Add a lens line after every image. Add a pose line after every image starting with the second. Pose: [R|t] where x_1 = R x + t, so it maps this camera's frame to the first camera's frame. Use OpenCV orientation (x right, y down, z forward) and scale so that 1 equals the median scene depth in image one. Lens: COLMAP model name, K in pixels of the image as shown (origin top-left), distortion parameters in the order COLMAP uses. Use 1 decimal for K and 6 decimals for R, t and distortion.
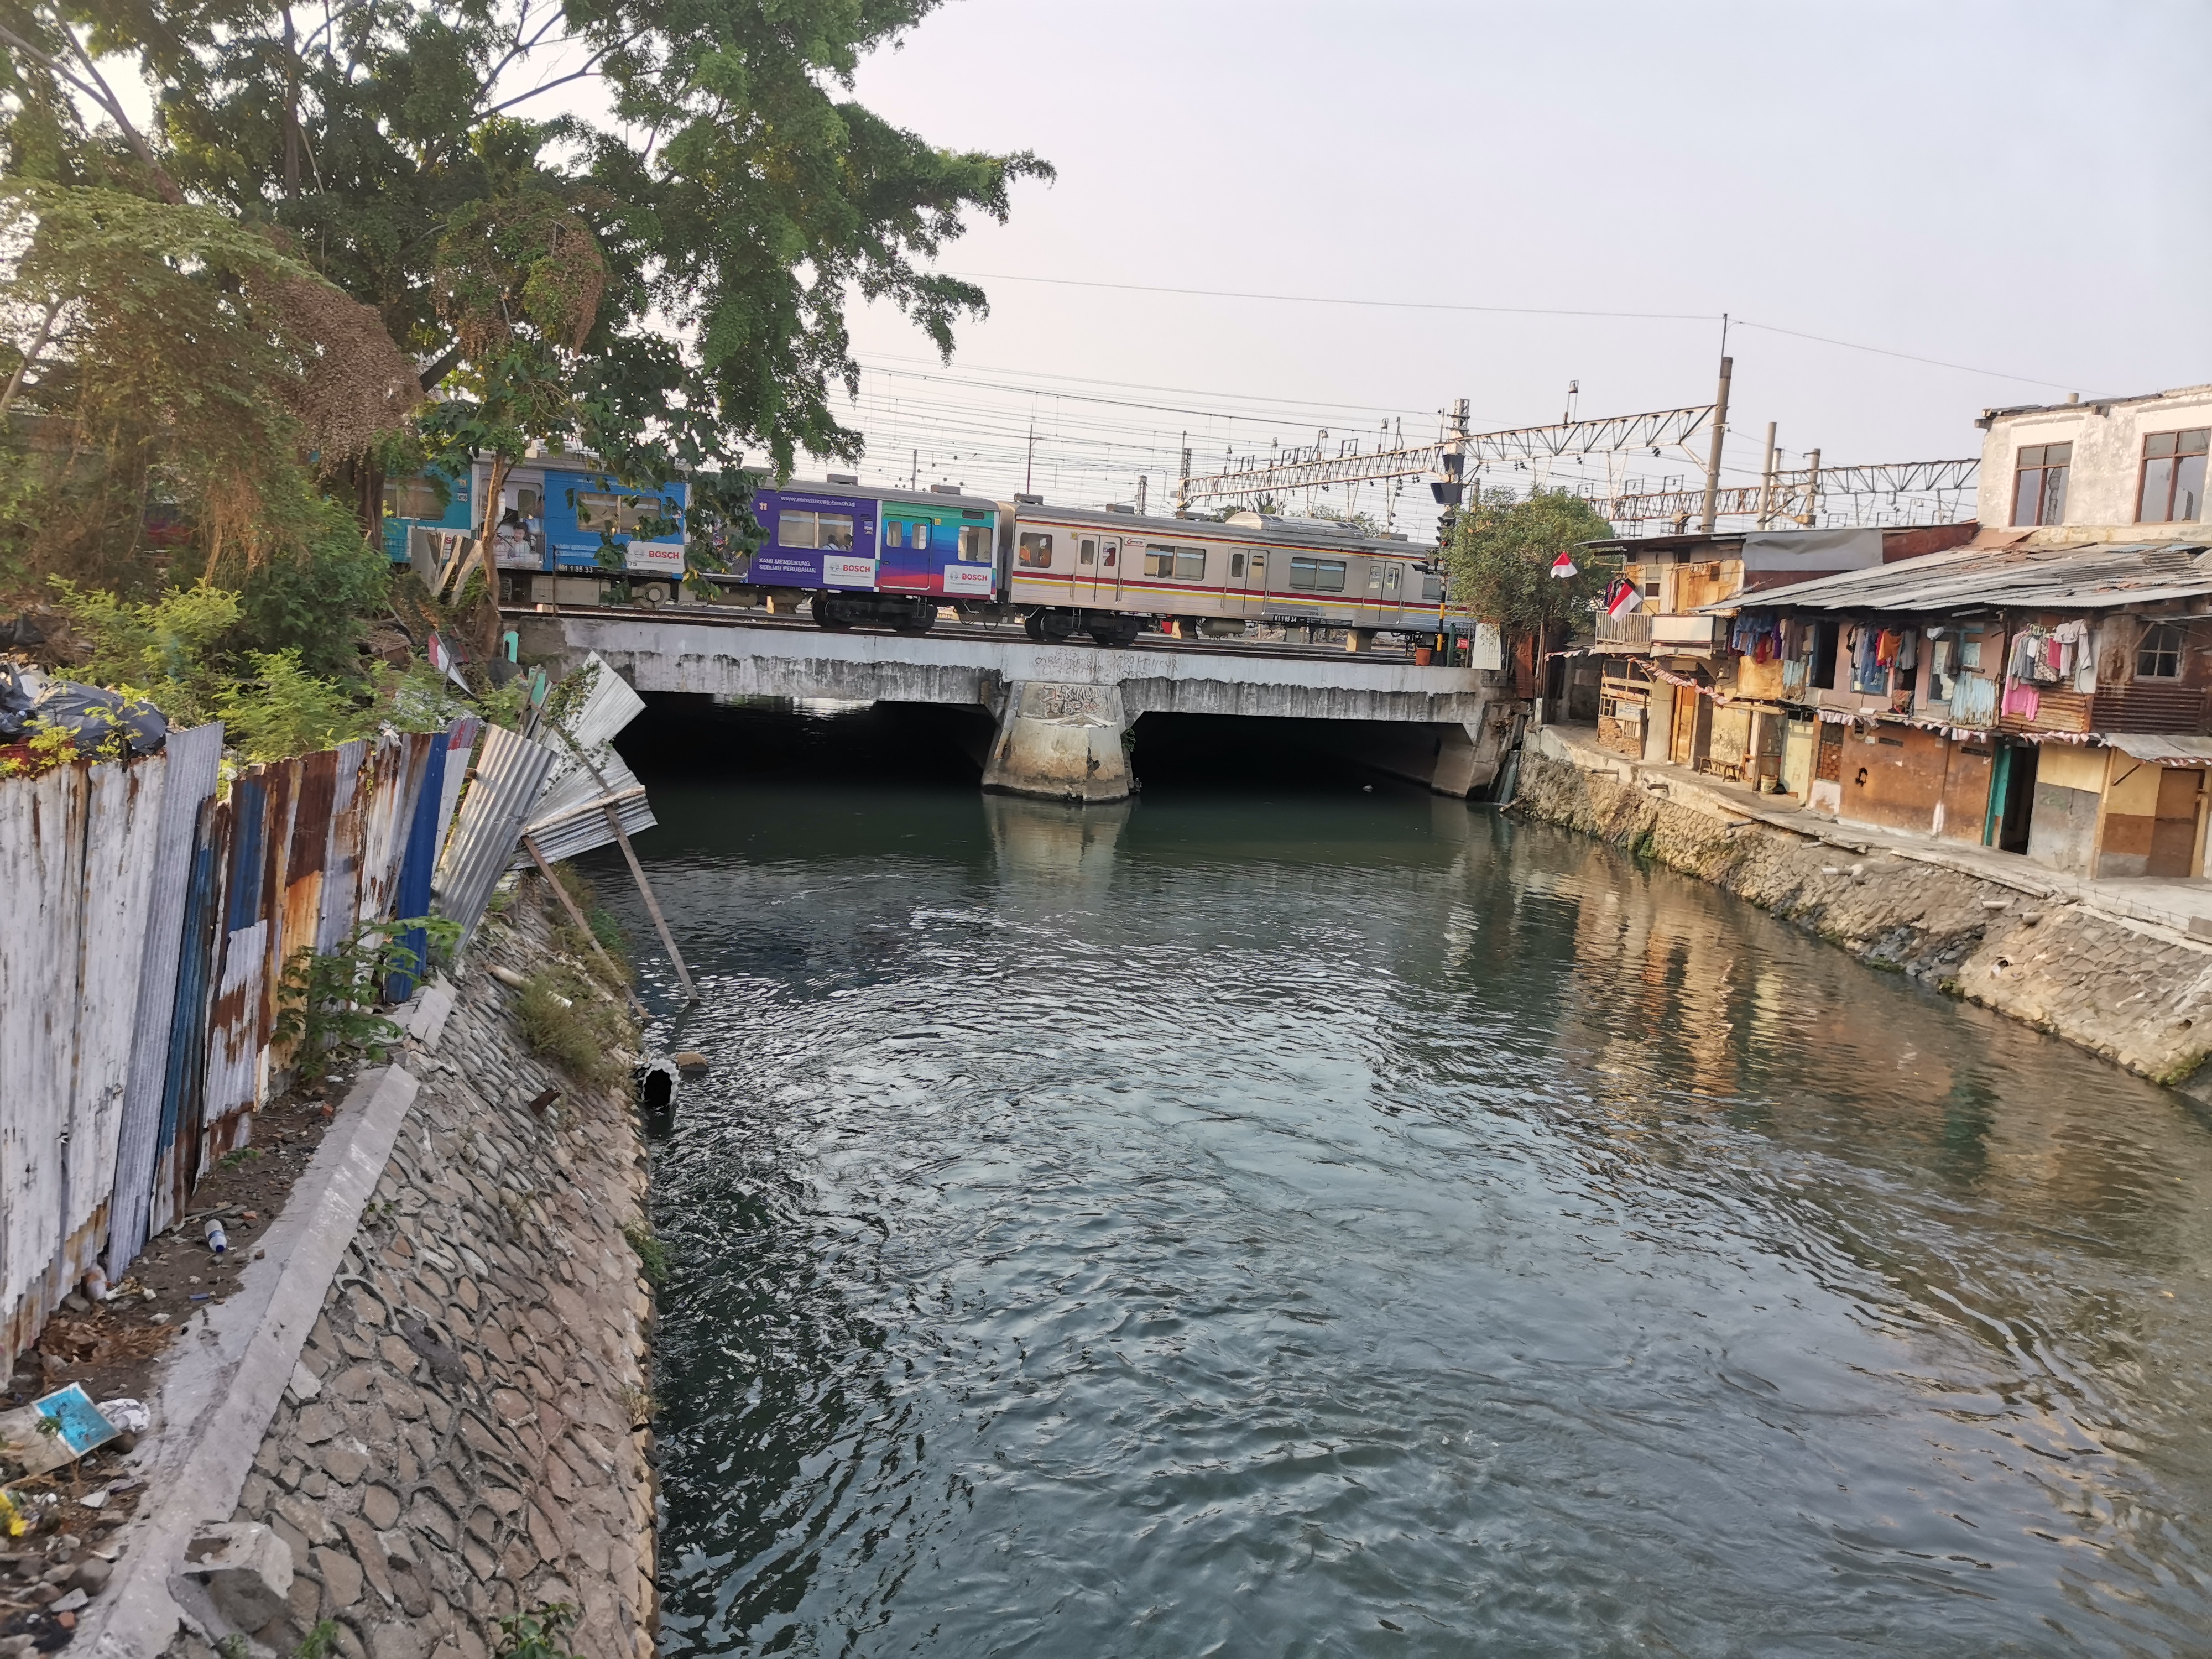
lens RADIAL K [[1647.3, 0, 1044.7], [0, 1647.3, 788.6], [0, 0, 1]] dist [0.072652, -0.163688]
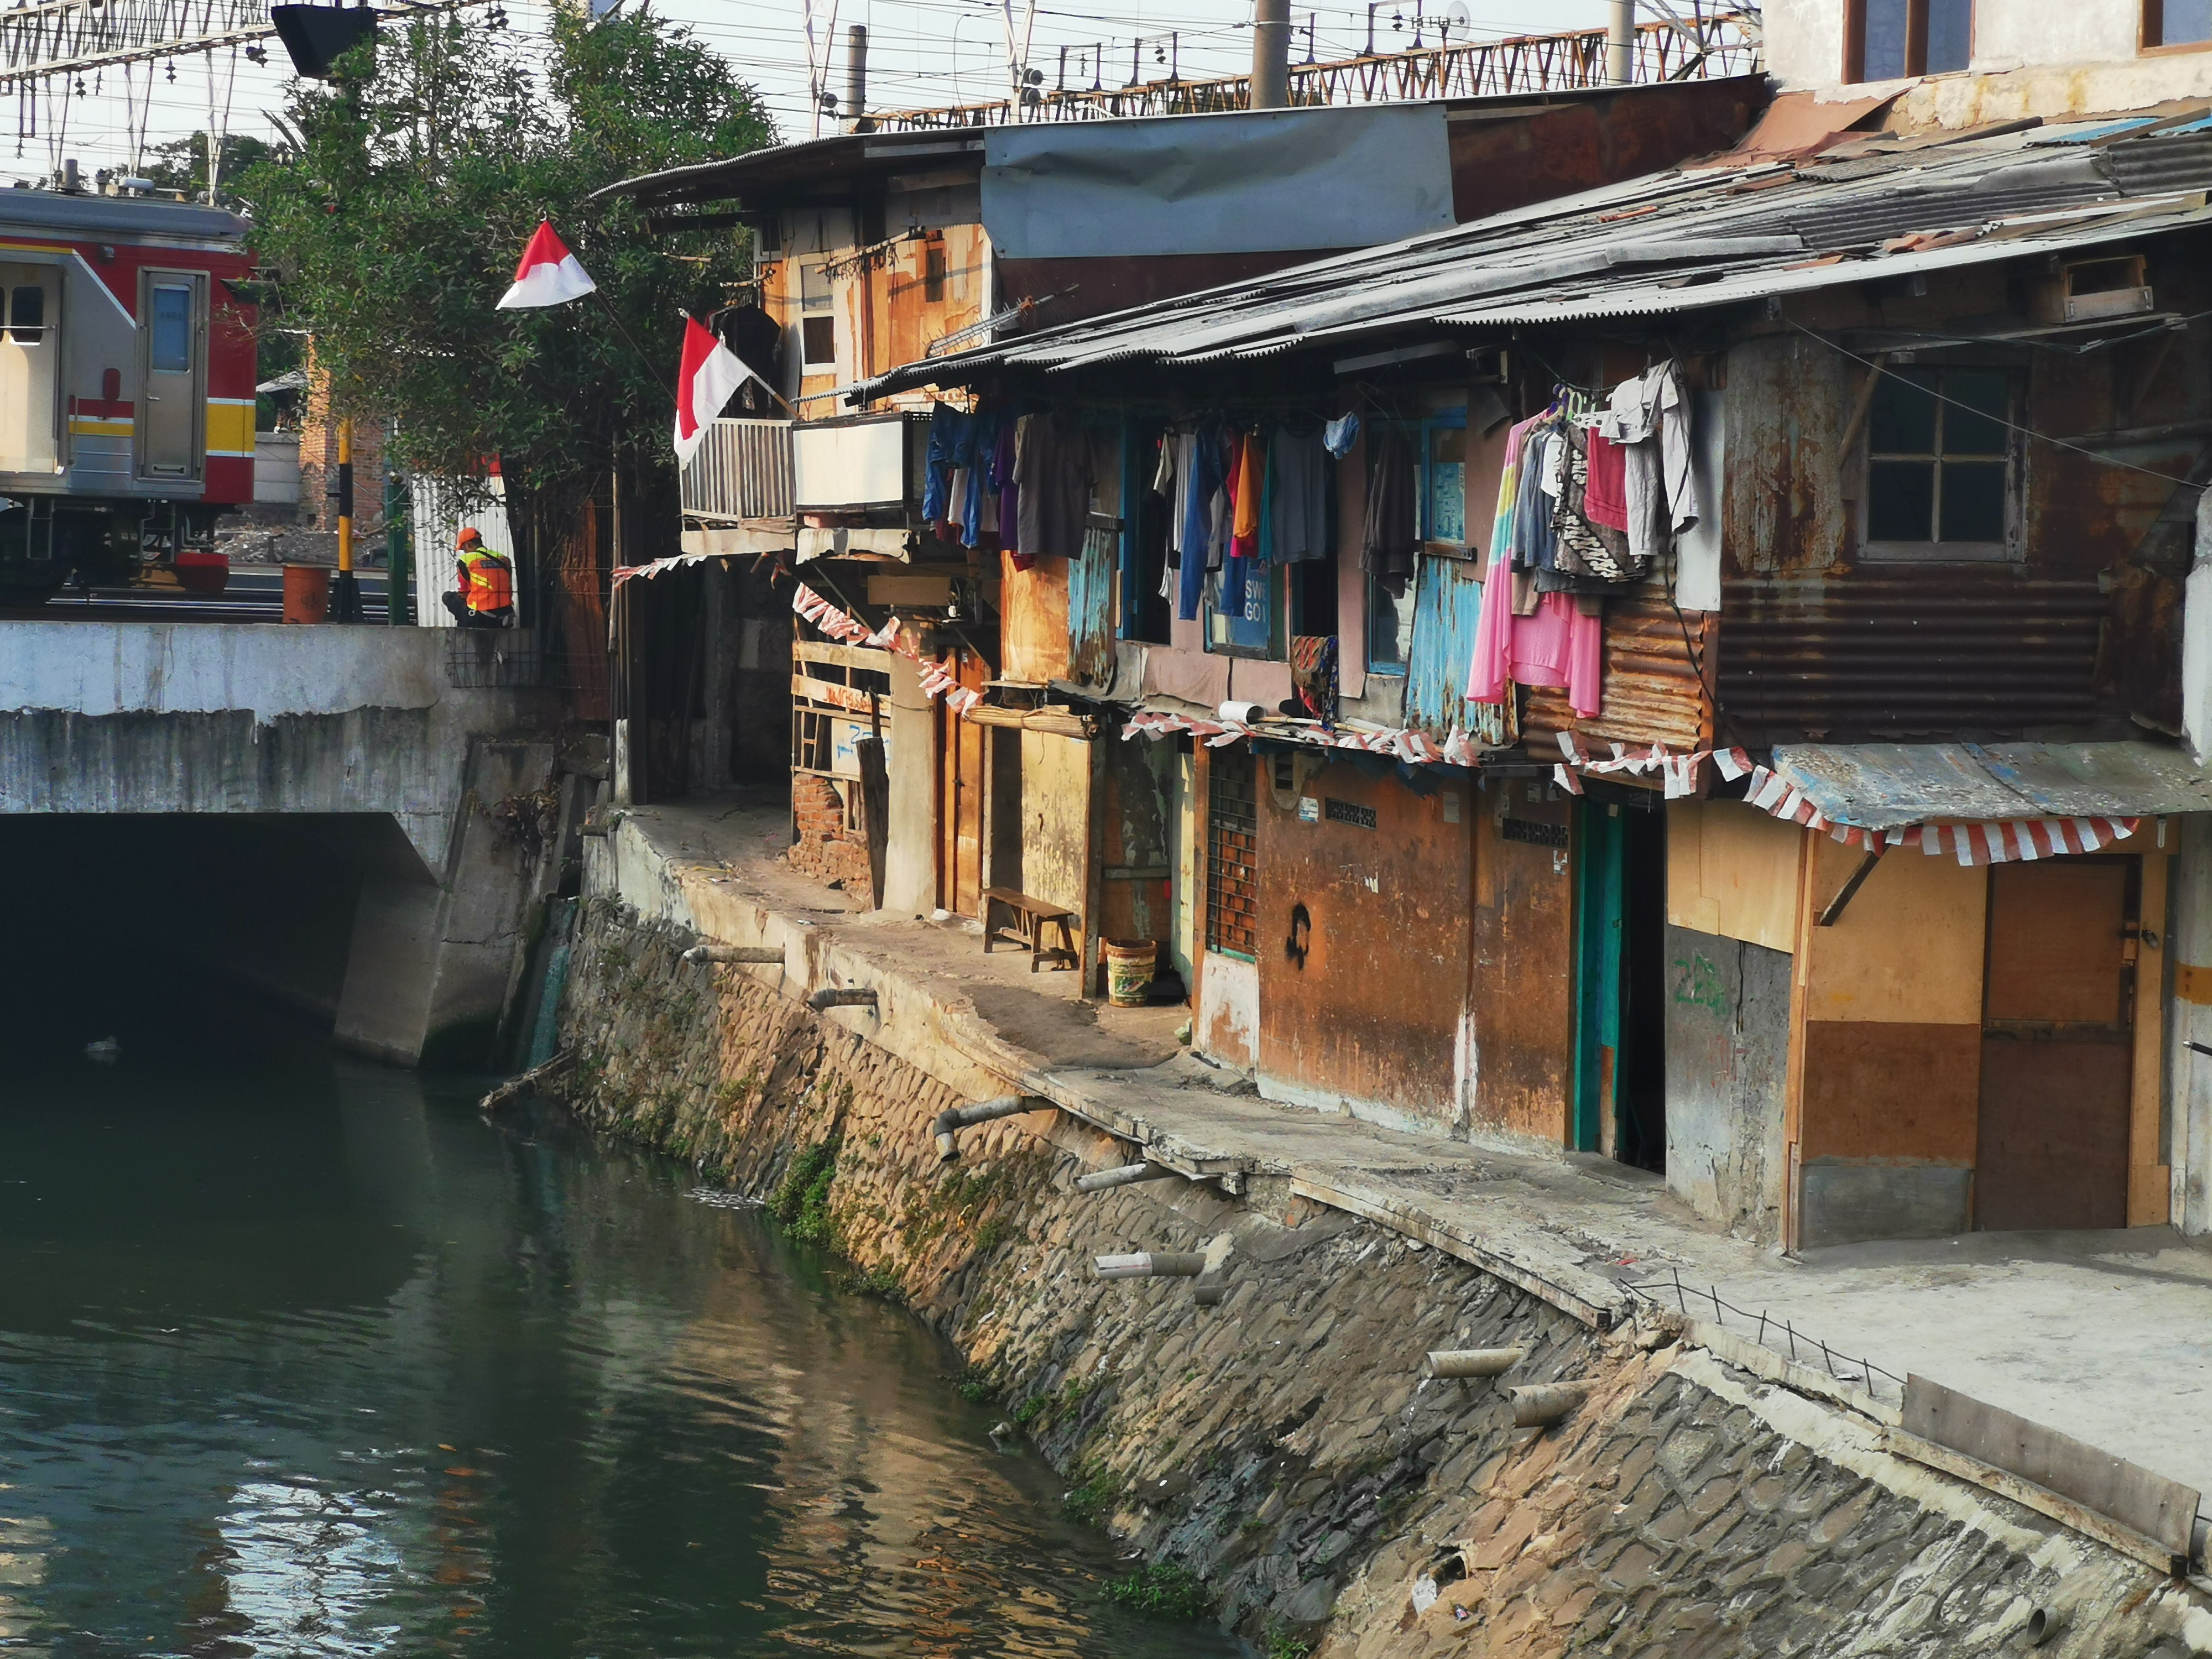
lens RADIAL K [[5150.2, 0, 1021.1], [0, 5150.2, 844.3], [0, 0, 1]] dist [0.636615, -5.882407]
pose [[0.982380, -0.045030, 0.181390, 0.229651], [0.052475, 0.997957, -0.036453, 0.006495], [-0.179378, 0.045330, 0.982735, 0.083644]]
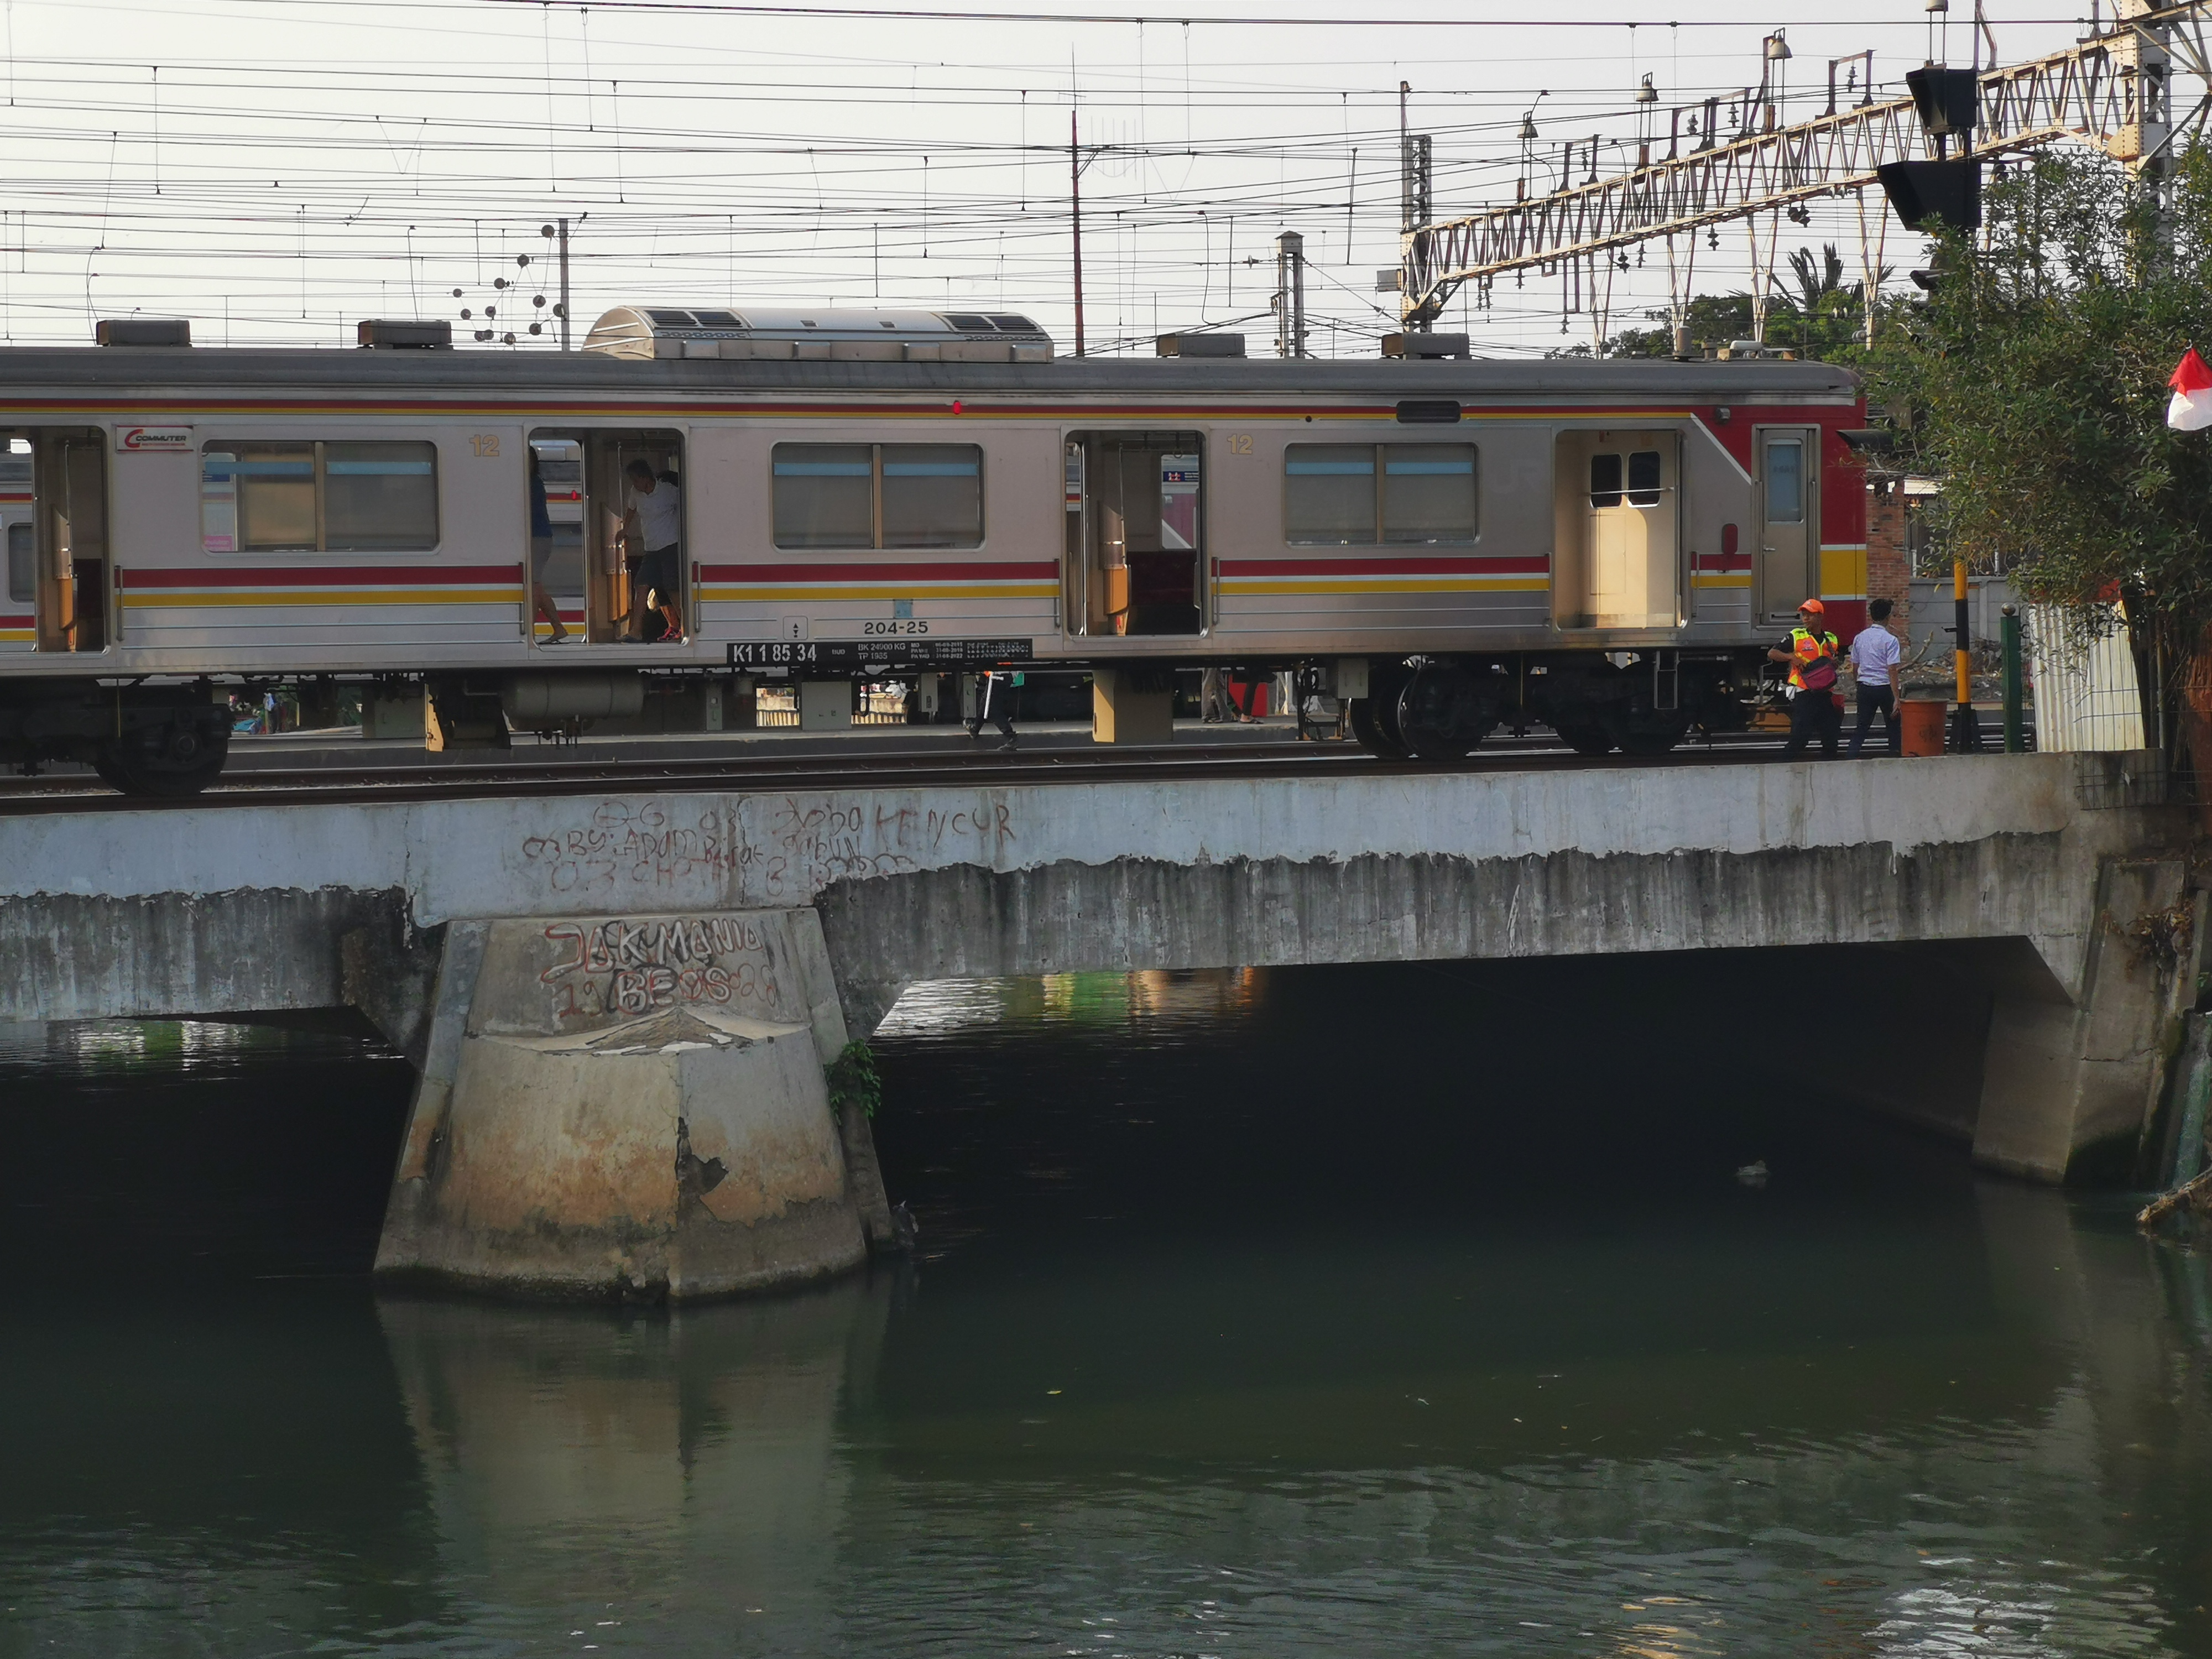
lens RADIAL K [[5061.1, 0, 1136.9], [0, 5061.1, 794.7], [0, 0, 1]] dist [0.676324, -7.542695]
pose [[0.993887, -0.086582, -0.068502, 0.186048], [0.080320, 0.992750, -0.089416, 0.006141], [0.075747, 0.083367, 0.993636, 0.069357]]
